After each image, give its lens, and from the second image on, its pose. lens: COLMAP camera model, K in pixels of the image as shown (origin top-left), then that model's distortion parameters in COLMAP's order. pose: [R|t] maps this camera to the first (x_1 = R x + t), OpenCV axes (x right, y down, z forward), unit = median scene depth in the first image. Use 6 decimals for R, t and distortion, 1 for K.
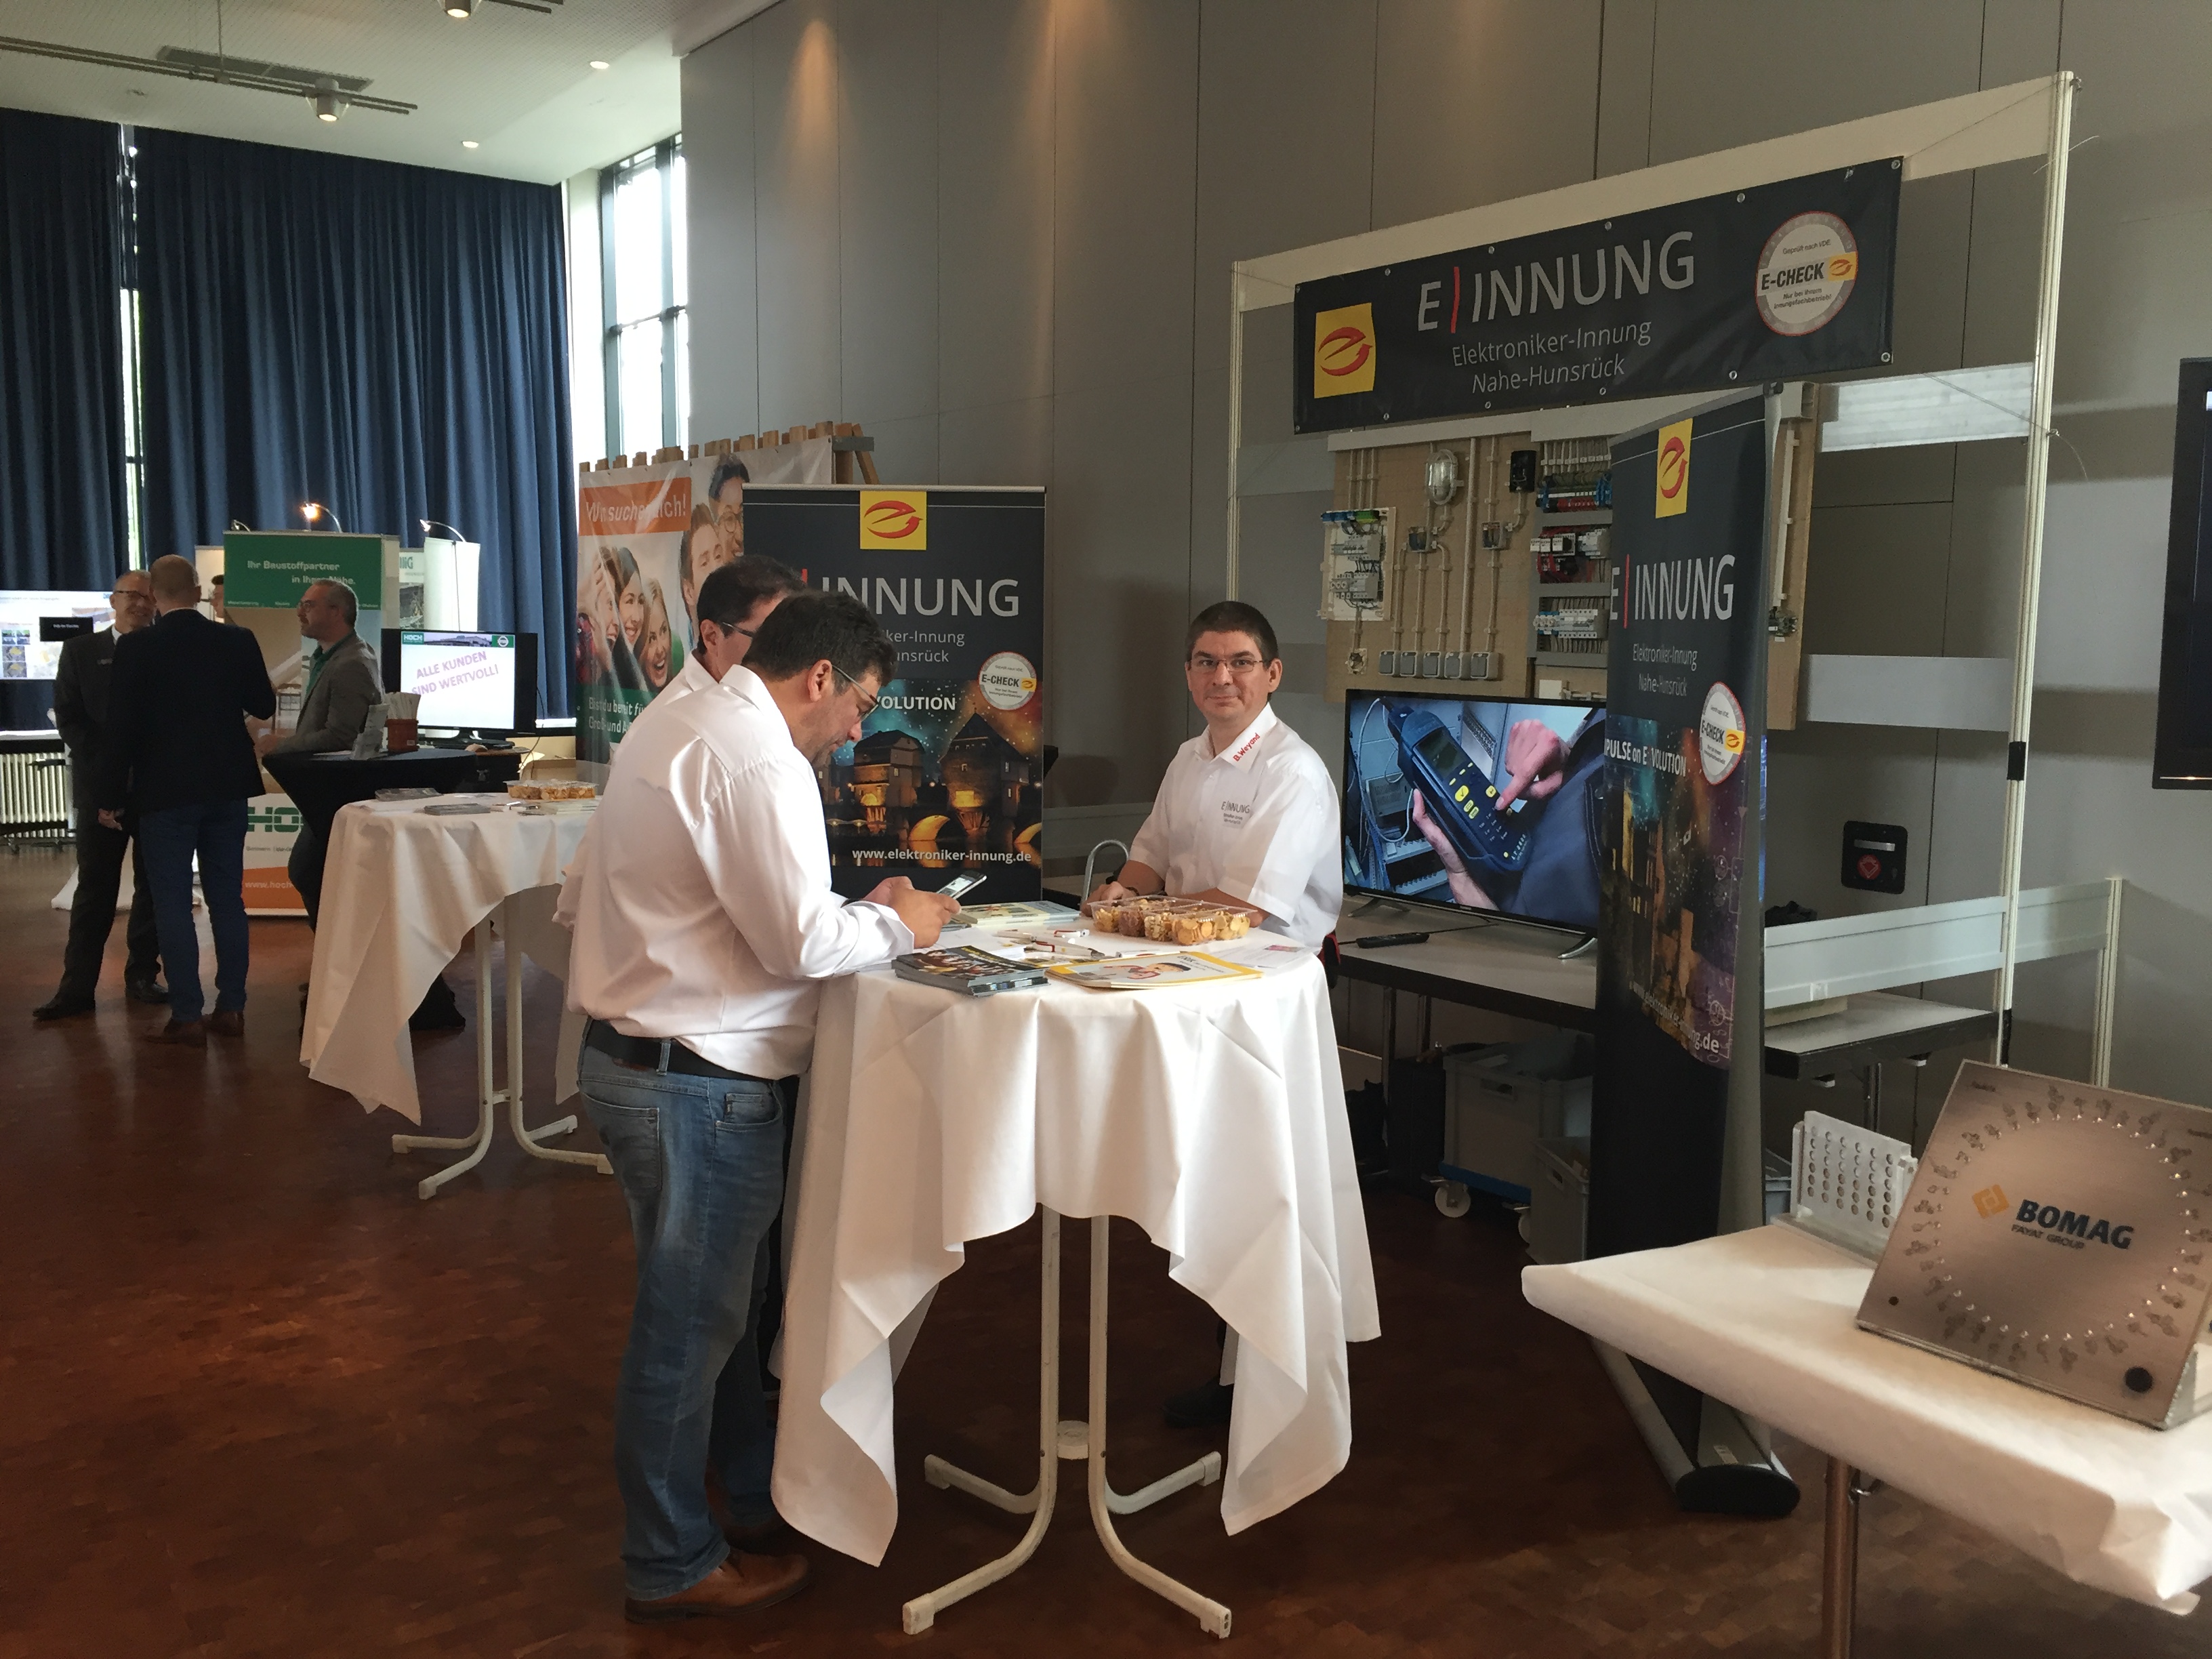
lens RADIAL K [[2024.7, 0, 1113.3], [0, 2024.7, 803.1], [0, 0, 1]] dist [0.113653, 0.011077]
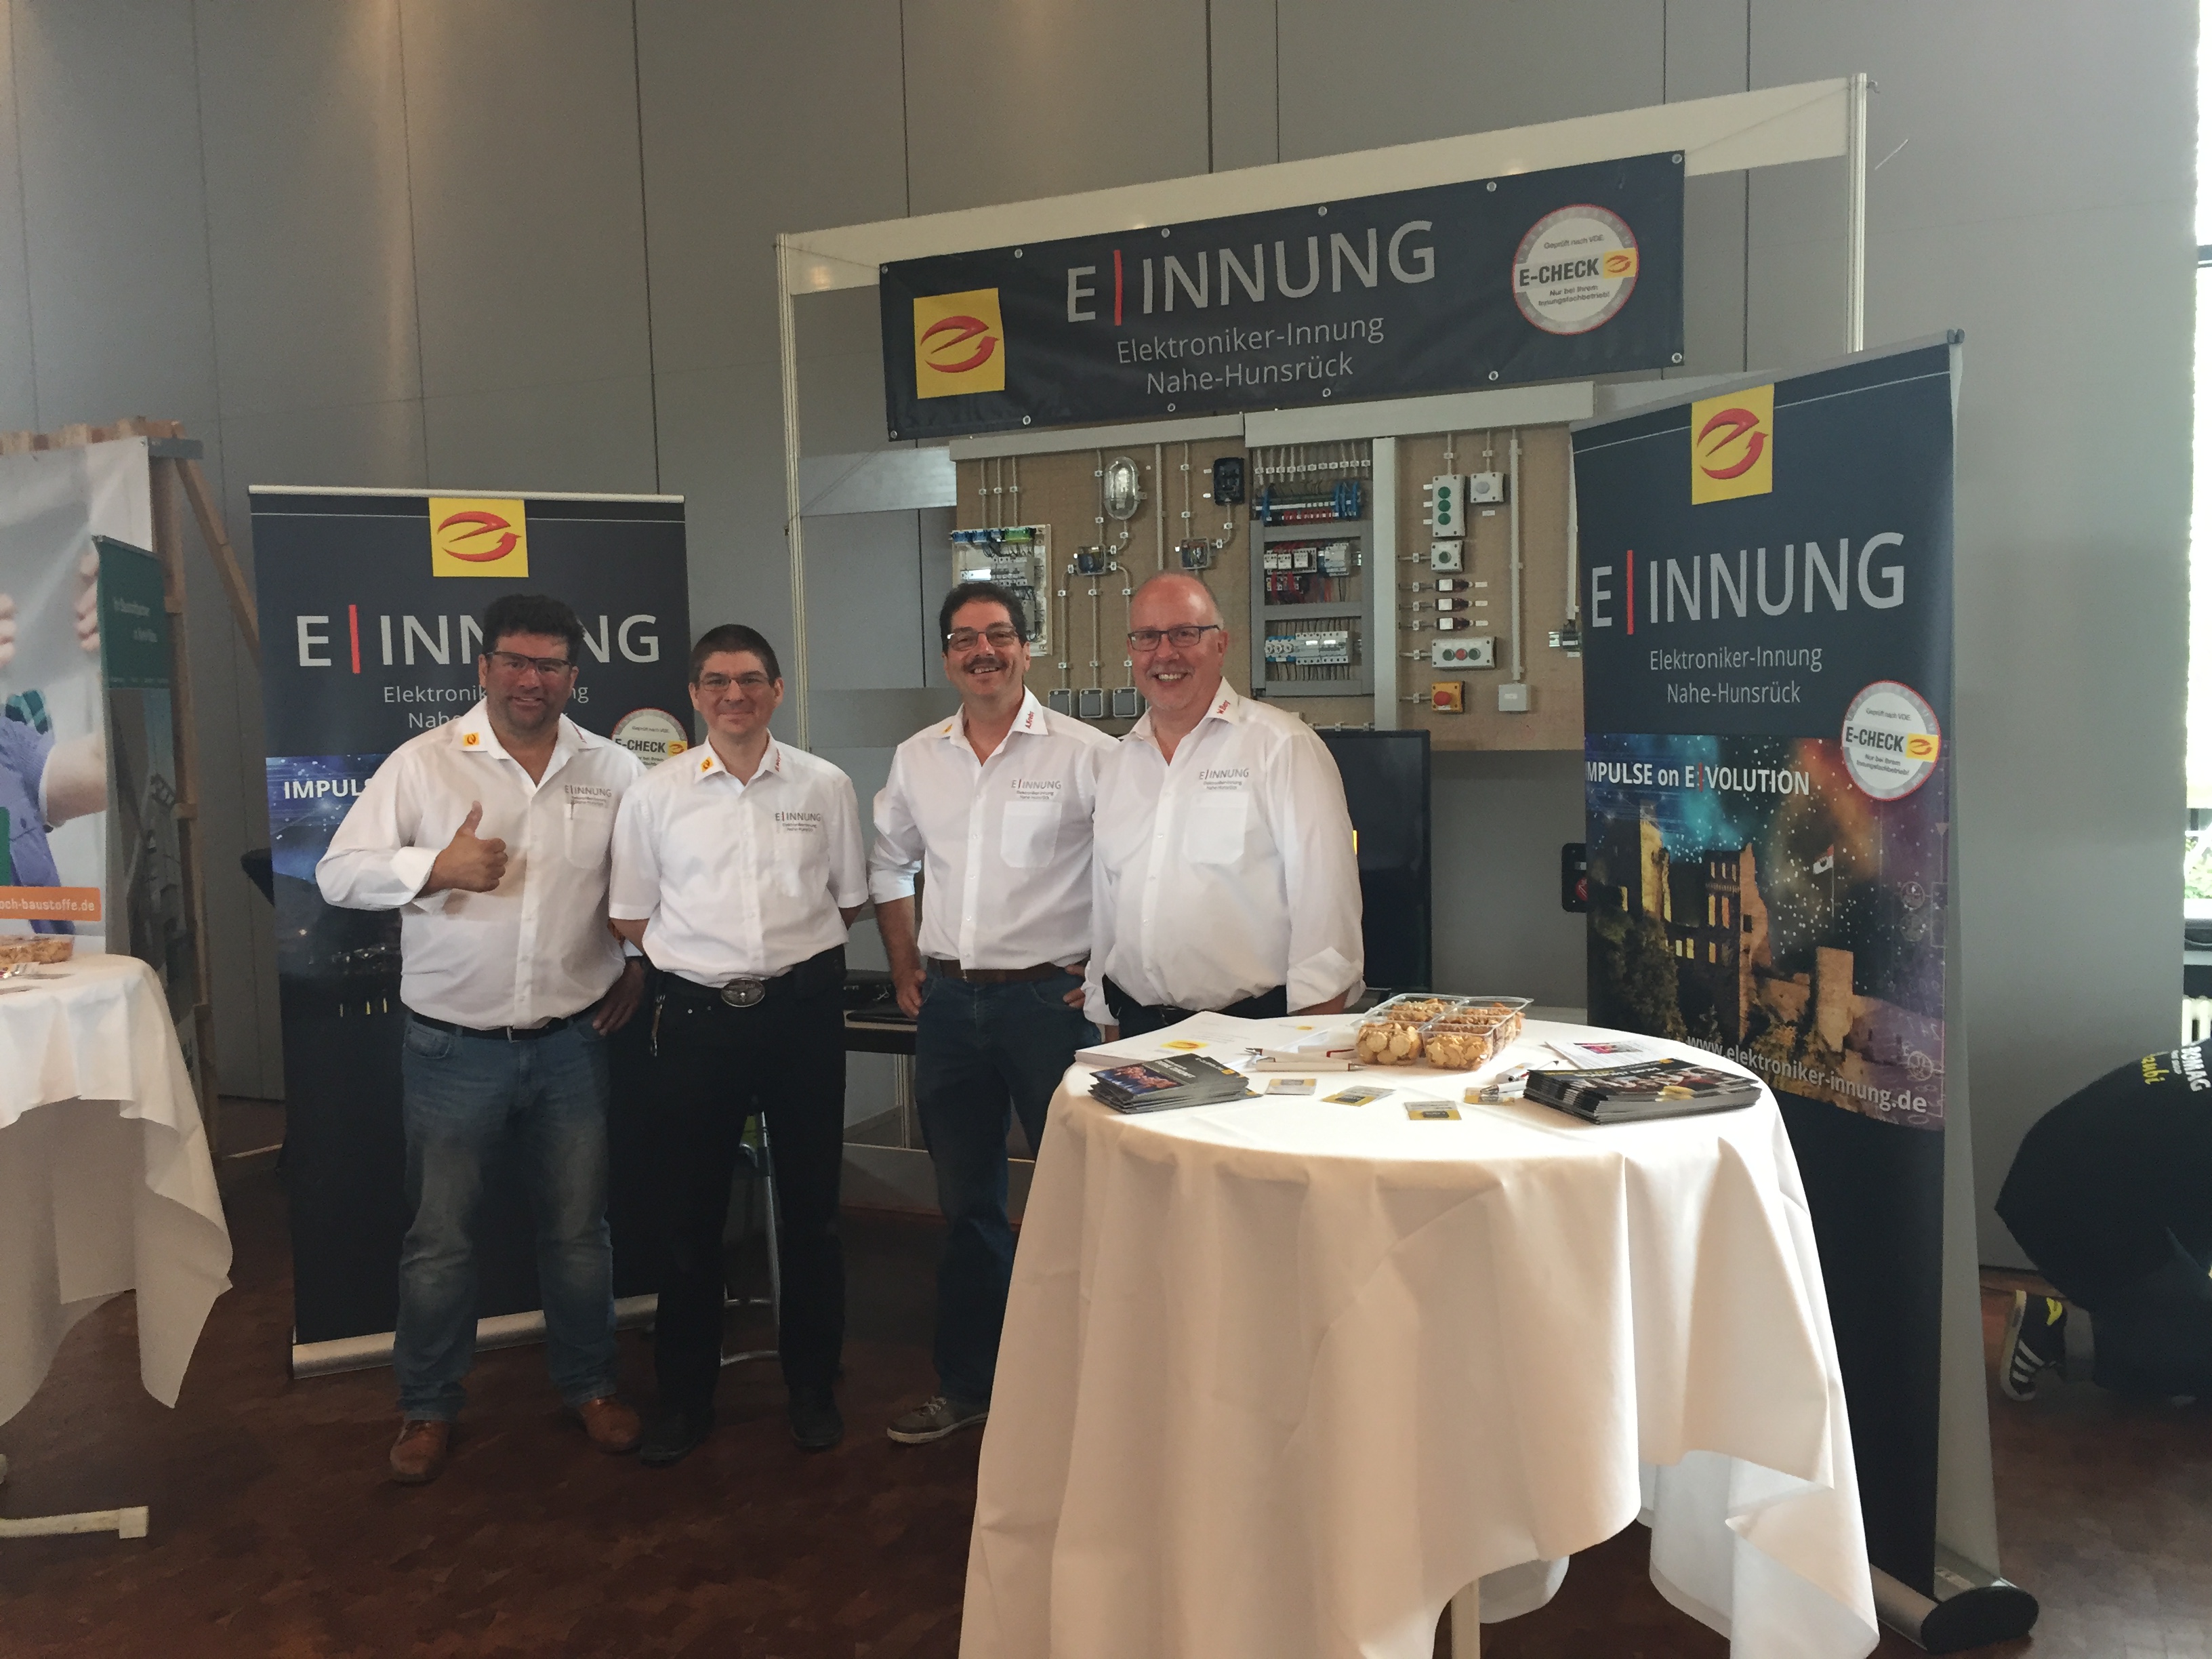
lens RADIAL K [[2024.7, 0, 1113.3], [0, 2024.7, 803.1], [0, 0, 1]] dist [0.113653, 0.011077]
pose [[0.868764, -0.068220, 0.490505, -0.284934], [0.083812, 0.996433, -0.009859, -0.017476], [-0.488083, 0.049675, 0.871383, 0.253758]]
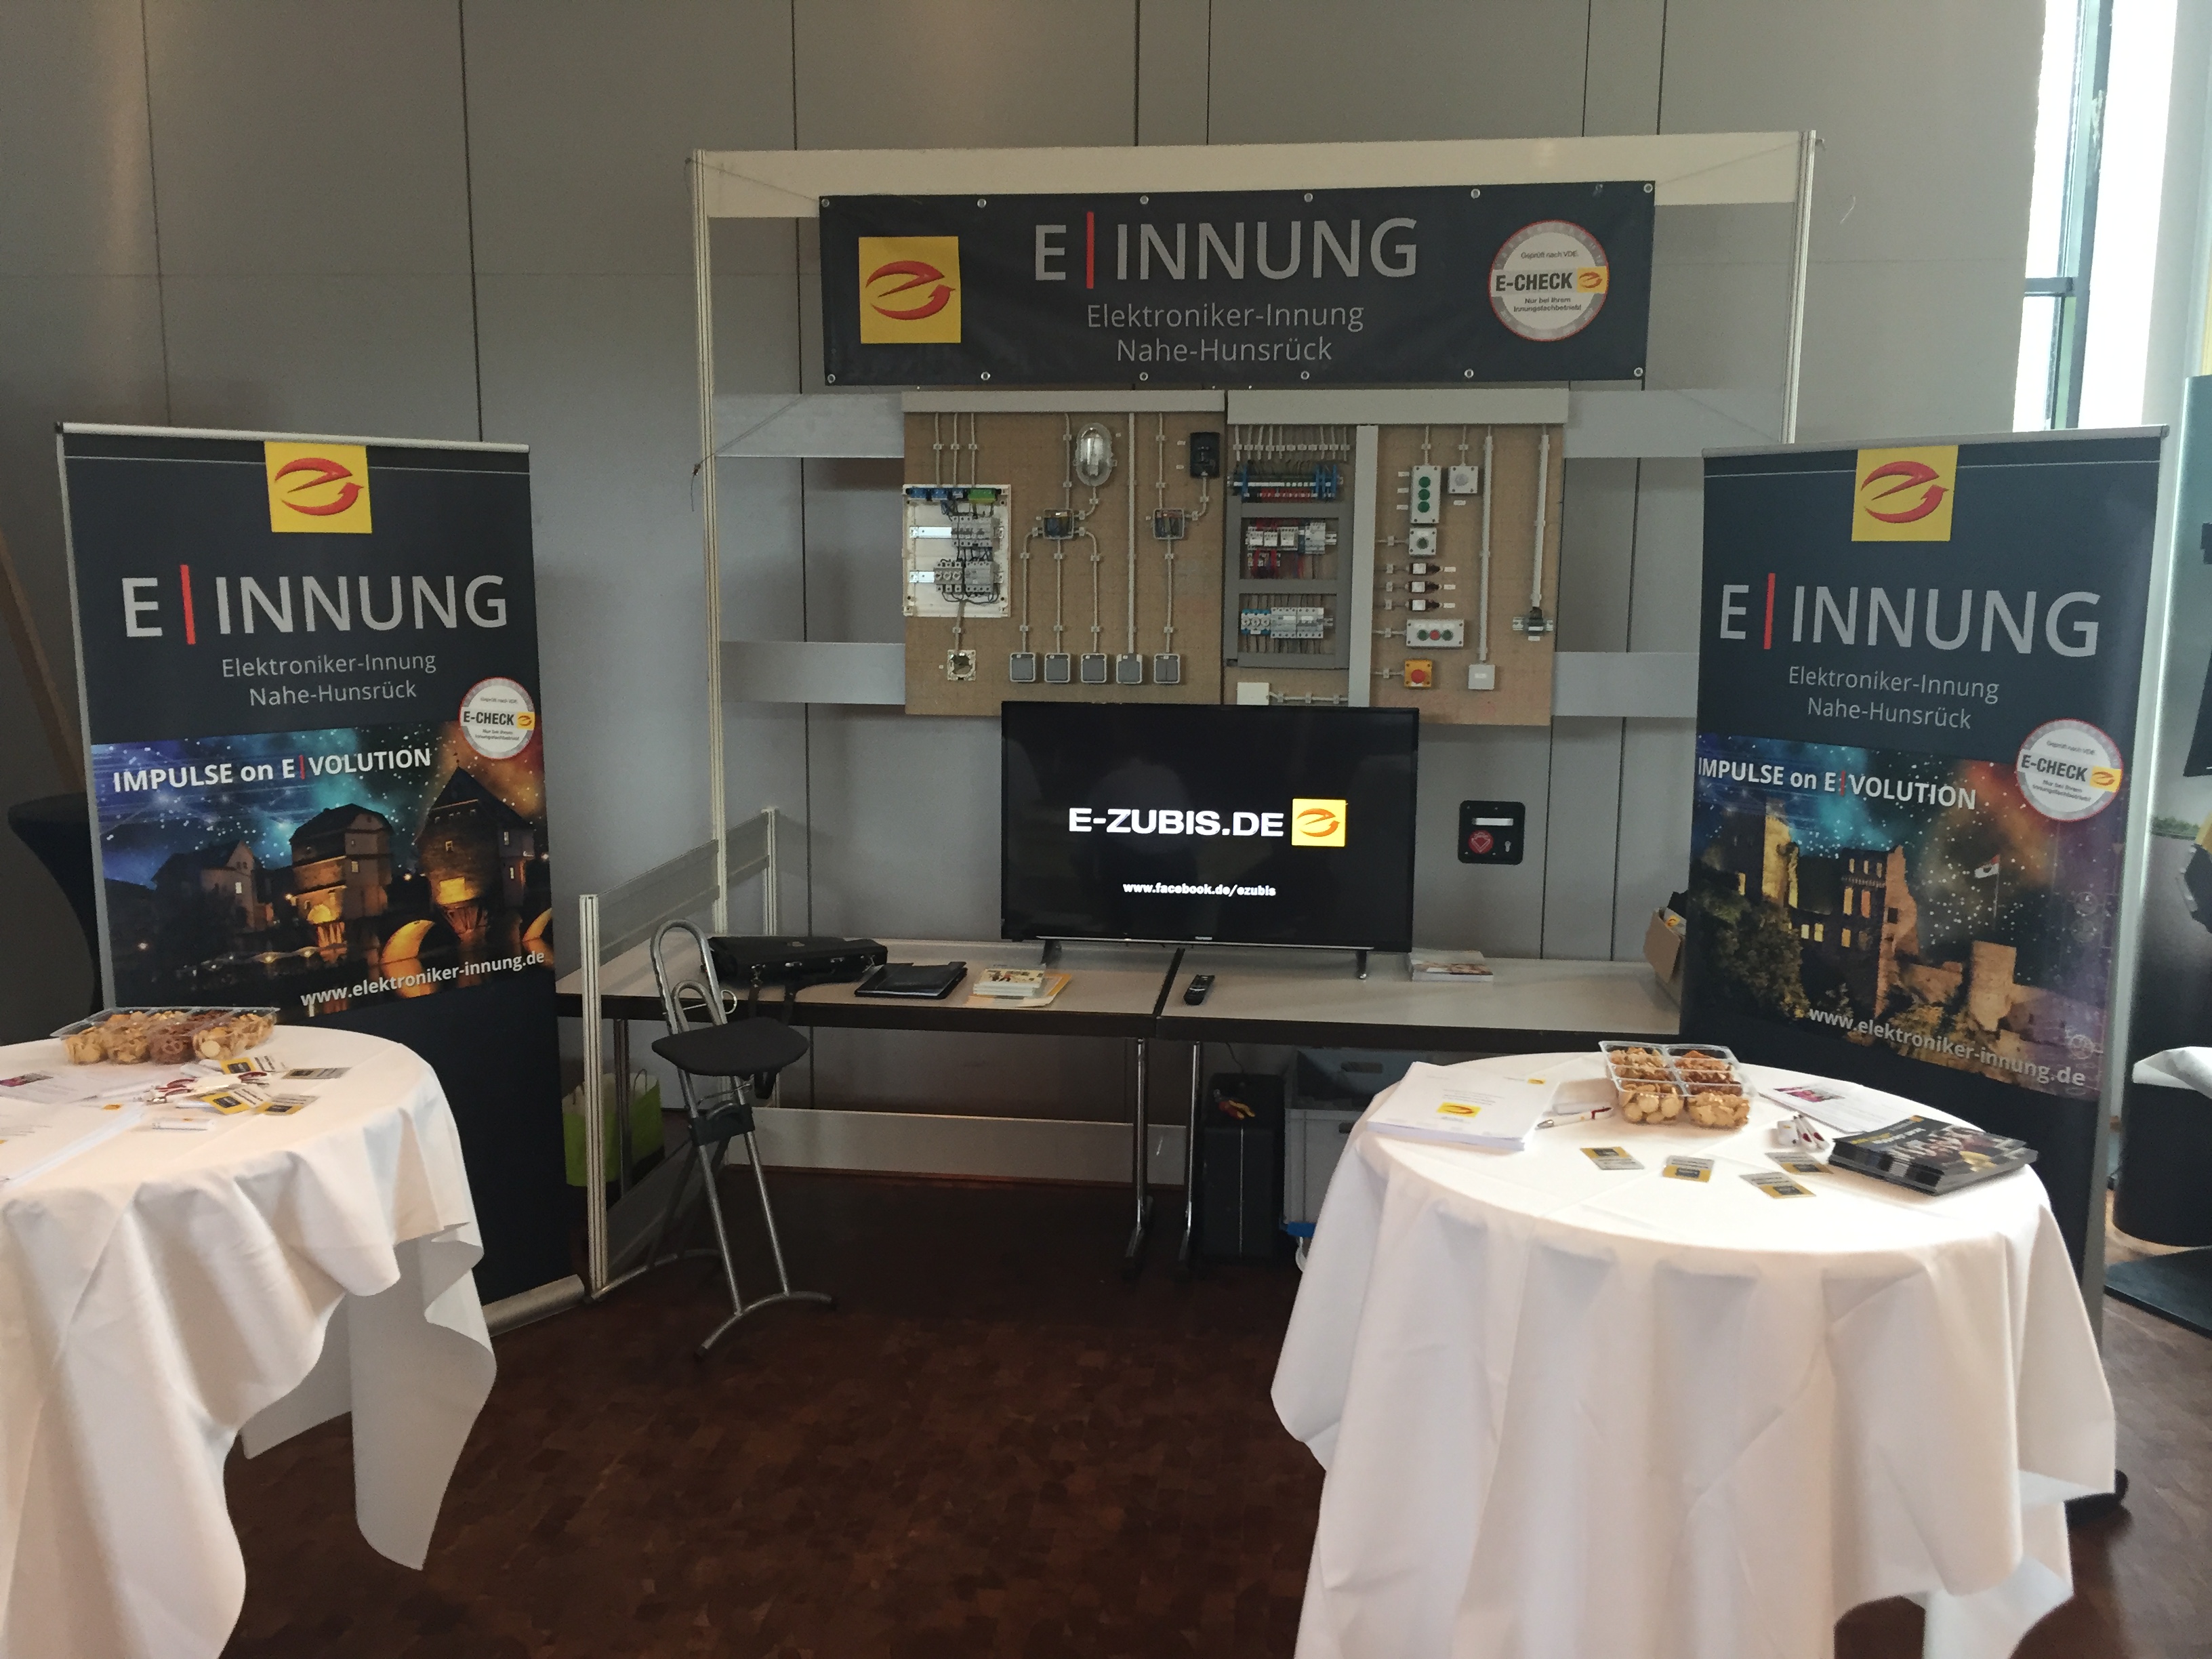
lens RADIAL K [[2024.7, 0, 1113.3], [0, 2024.7, 803.1], [0, 0, 1]] dist [0.113653, 0.011077]
pose [[0.646162, -0.109133, 0.755358, -0.520396], [0.070420, 0.994027, 0.083376, -0.085451], [-0.759945, -0.000682, 0.649987, 0.435409]]
